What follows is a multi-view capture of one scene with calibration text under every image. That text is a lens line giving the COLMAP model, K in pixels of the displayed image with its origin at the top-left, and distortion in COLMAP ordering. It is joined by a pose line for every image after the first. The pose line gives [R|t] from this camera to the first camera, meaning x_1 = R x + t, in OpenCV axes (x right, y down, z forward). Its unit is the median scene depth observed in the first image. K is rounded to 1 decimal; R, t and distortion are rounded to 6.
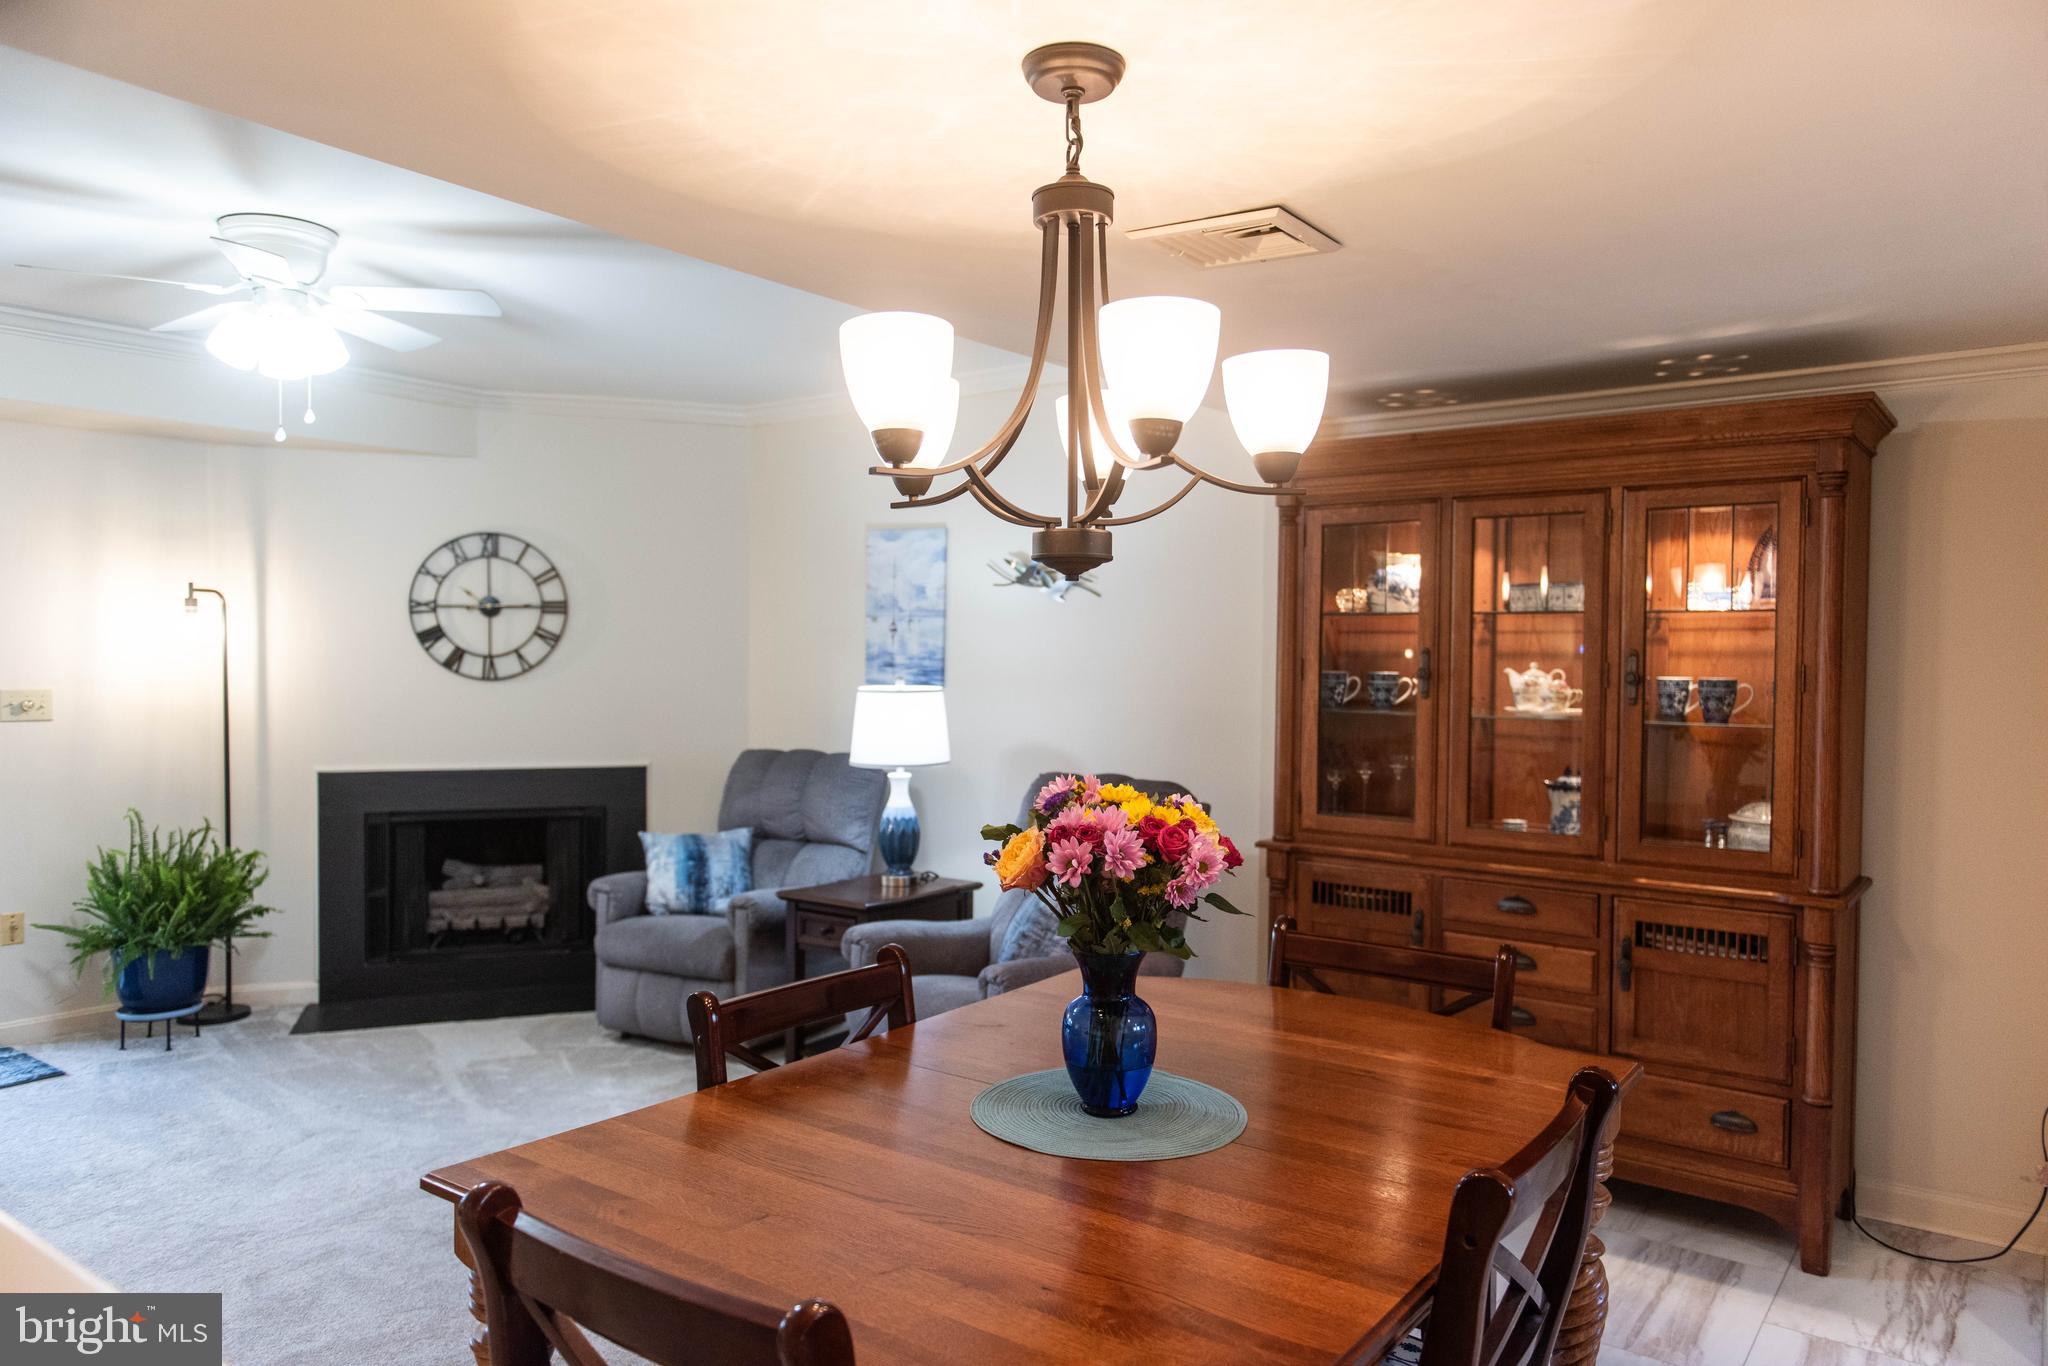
lens RADIAL K [[1373.0, 0, 1031.5], [0, 1373.0, 692.8], [0, 0, 1]] dist [0.004112, -0.002996]
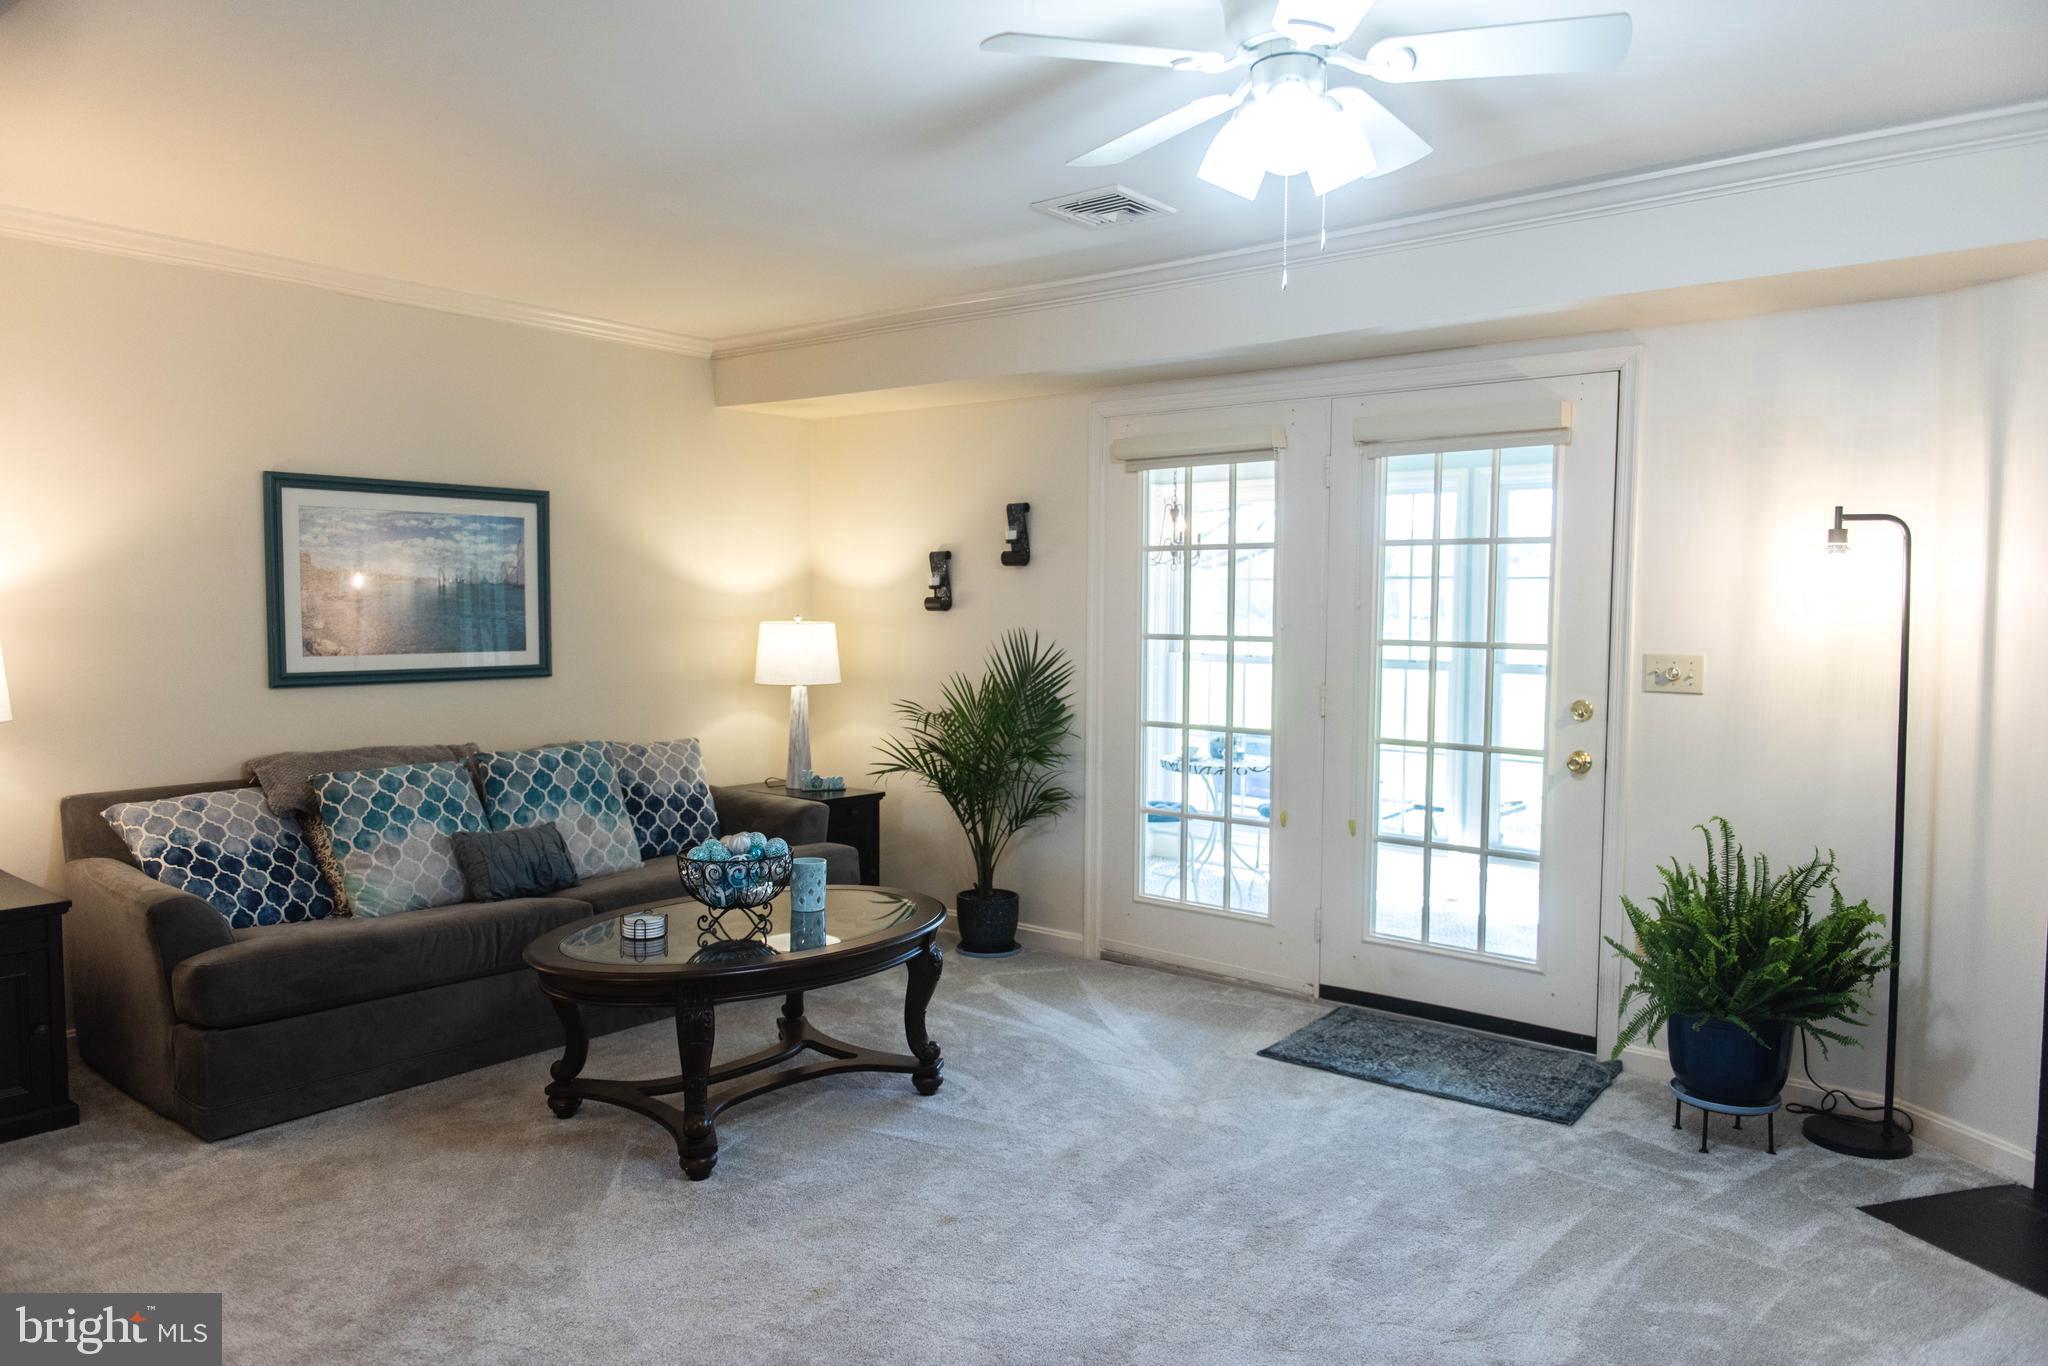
lens RADIAL K [[1373.0, 0, 1031.5], [0, 1373.0, 692.8], [0, 0, 1]] dist [0.004112, -0.002996]
pose [[-0.049217, 0.051208, -0.997475, 0.096049], [-0.030033, 0.998157, 0.052725, -0.010391], [0.998336, 0.032552, -0.047589, 0.593053]]
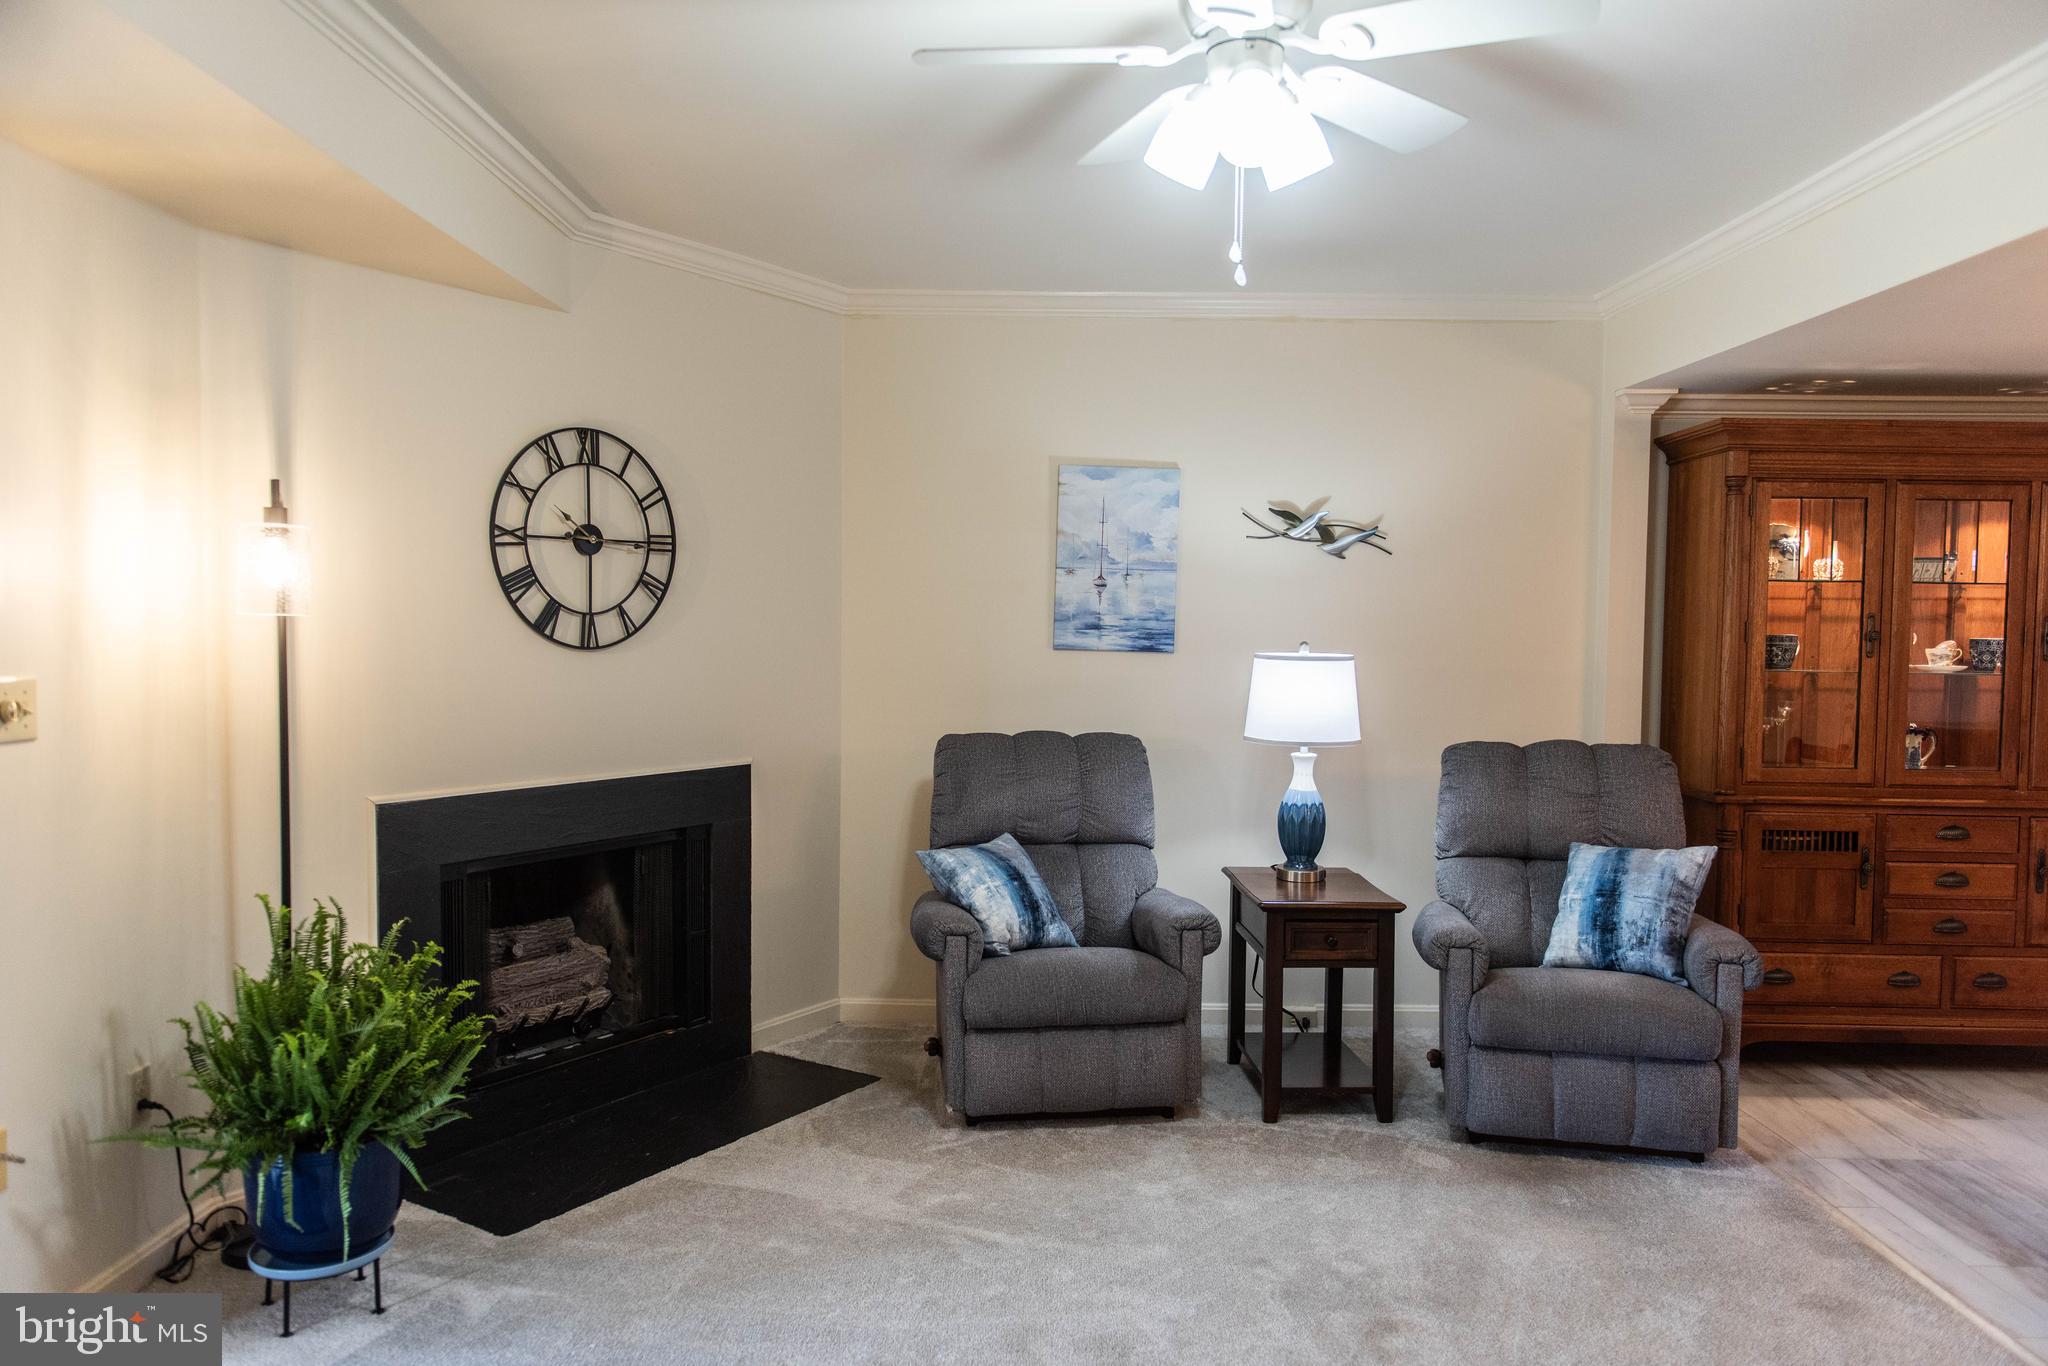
lens RADIAL K [[1398.9, 0, 1034.2], [0, 1398.9, 689.8], [0, 0, 1]] dist [0.003294, -0.005544]
pose [[0.805677, -0.026879, 0.591745, -0.659915], [0.010863, 0.999472, 0.030609, -0.008536], [-0.592256, -0.018232, 0.805544, 0.339057]]
